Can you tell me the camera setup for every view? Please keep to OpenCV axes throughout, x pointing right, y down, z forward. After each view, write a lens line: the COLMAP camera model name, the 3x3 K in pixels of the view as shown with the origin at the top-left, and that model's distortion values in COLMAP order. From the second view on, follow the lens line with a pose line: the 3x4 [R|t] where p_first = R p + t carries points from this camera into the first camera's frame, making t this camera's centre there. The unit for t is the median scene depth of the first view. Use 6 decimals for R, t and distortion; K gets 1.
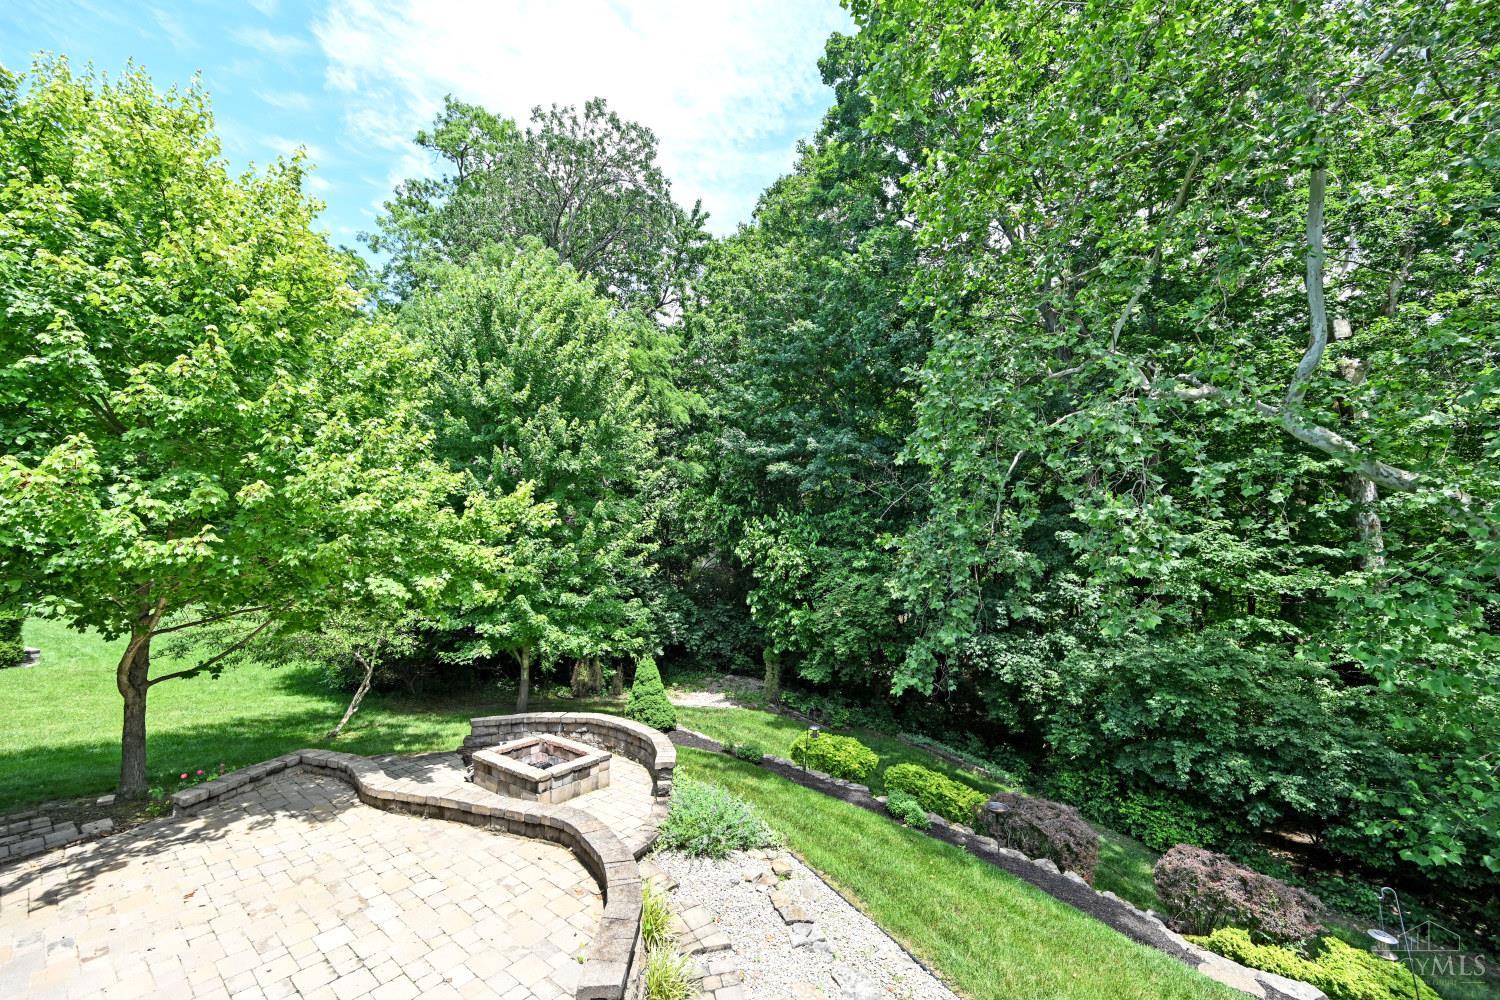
lens RADIAL K [[597.4, 0, 756.1], [0, 597.4, 502.6], [0, 0, 1]] dist [0.000857, 0.000679]
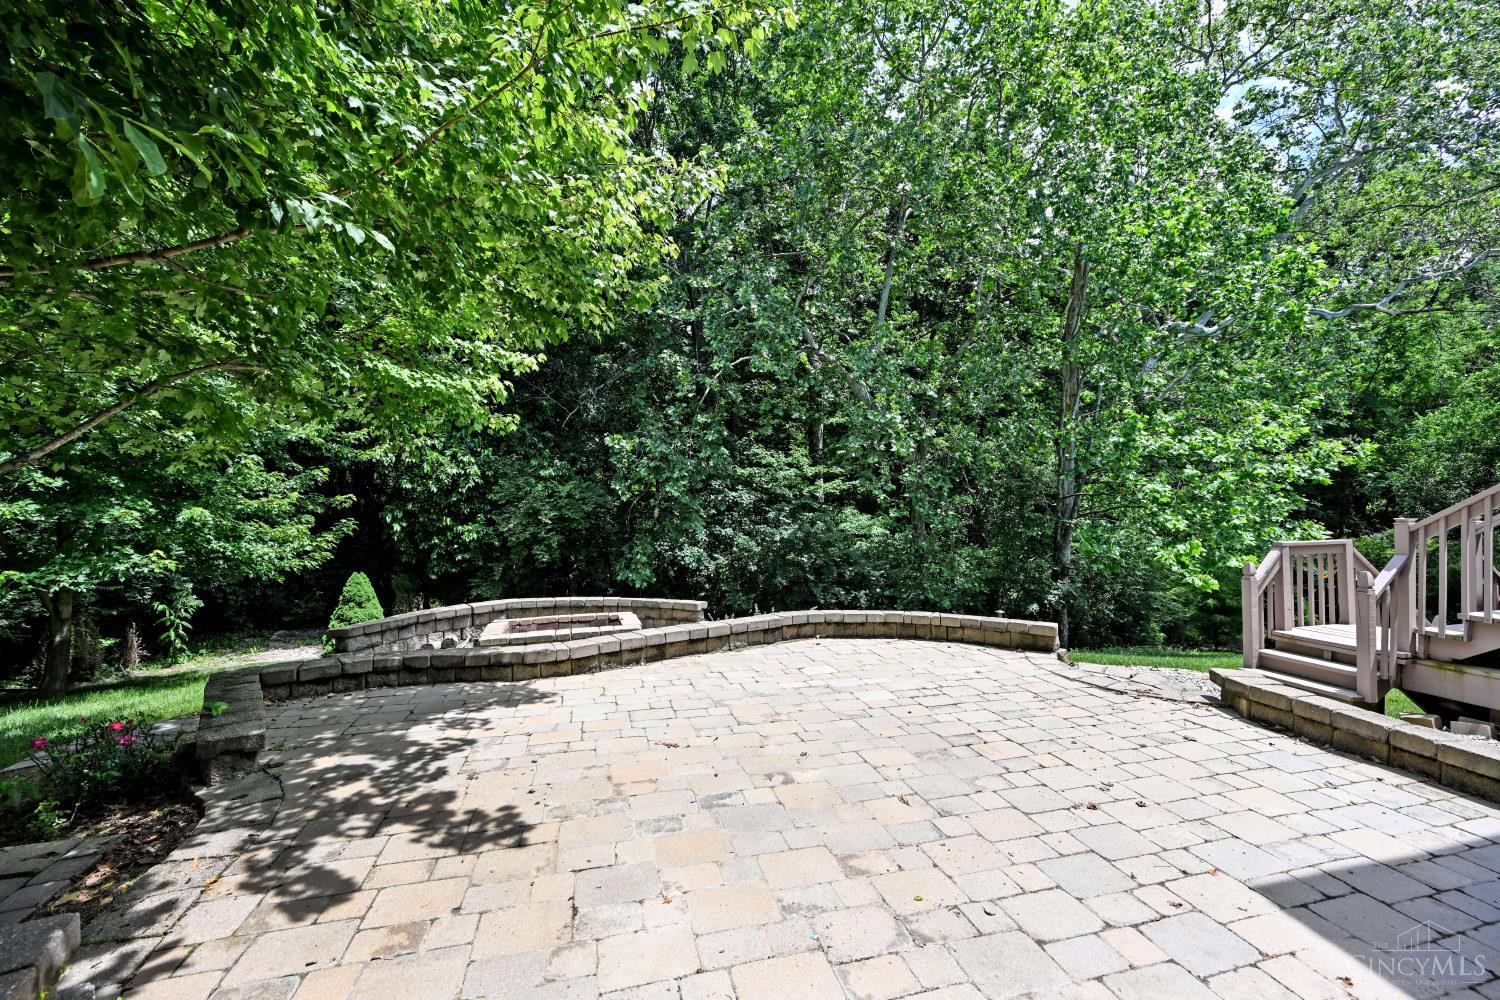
lens RADIAL K [[597.4, 0, 739.6], [0, 597.4, 503.1], [0, 0, 1]] dist [0.000857, 0.000679]
pose [[0.557312, 0.030853, 0.829730, -0.956898], [-0.069044, 0.997570, 0.009281, 0.245168], [-0.827428, -0.062461, 0.558088, 0.381663]]
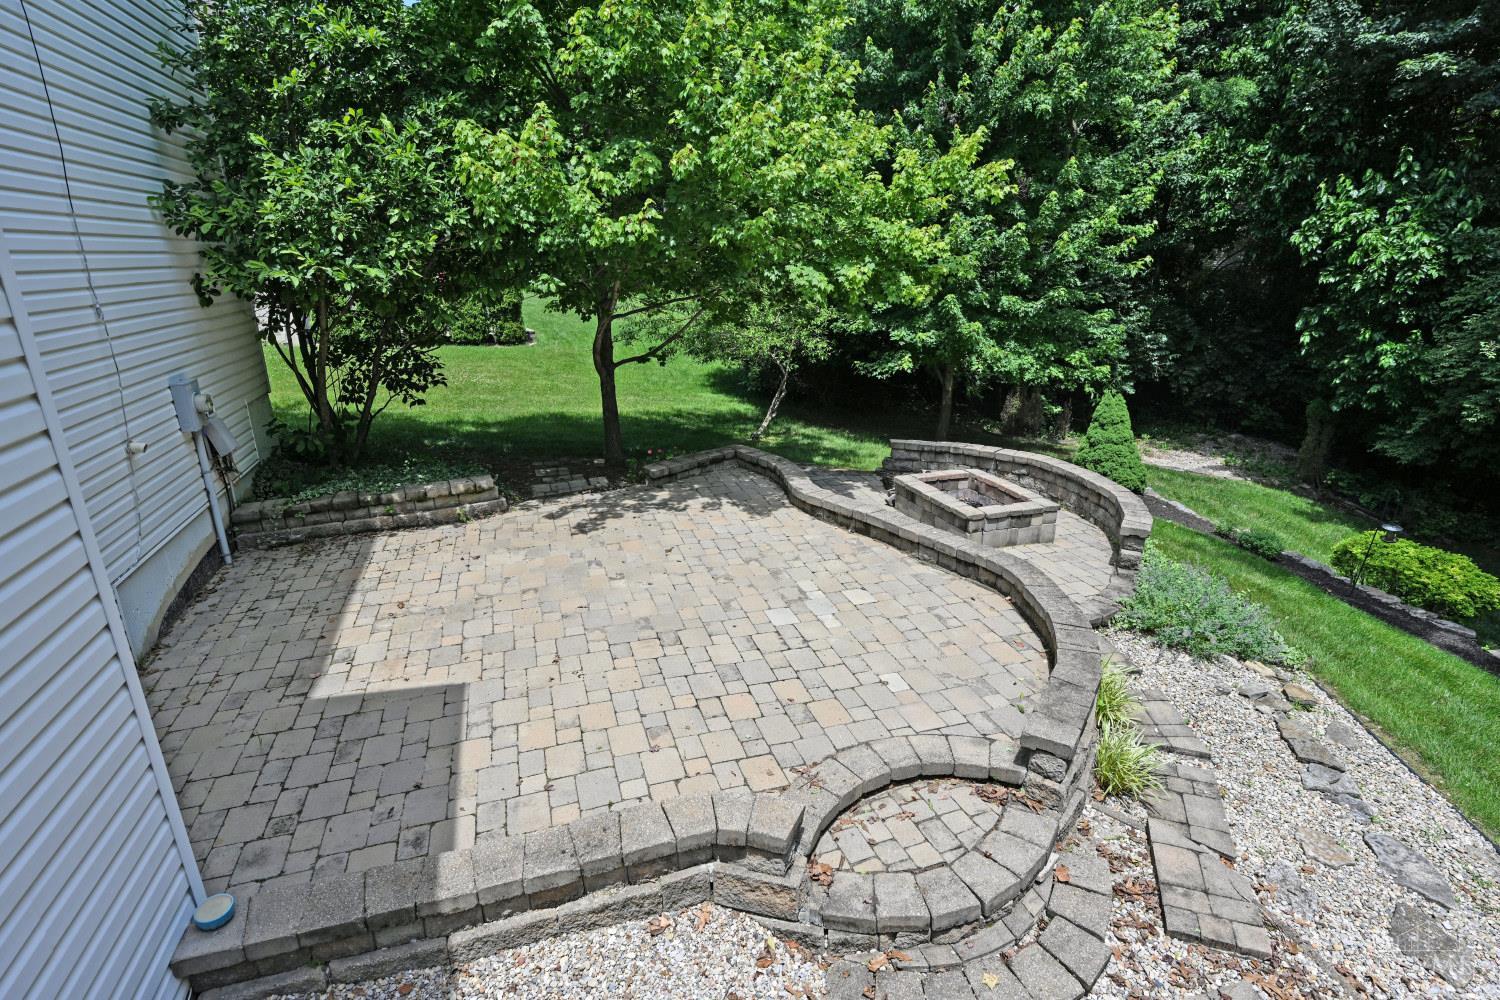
lens RADIAL K [[784.2, 0, 744.3], [0, 784.2, 506.7], [0, 0, 1]] dist [0.002809, 0.001141]
pose [[0.824742, 0.181312, -0.535656, -0.034985], [0.043380, 0.924134, 0.379599, 0.016472], [0.563844, -0.336308, 0.754306, -0.003526]]
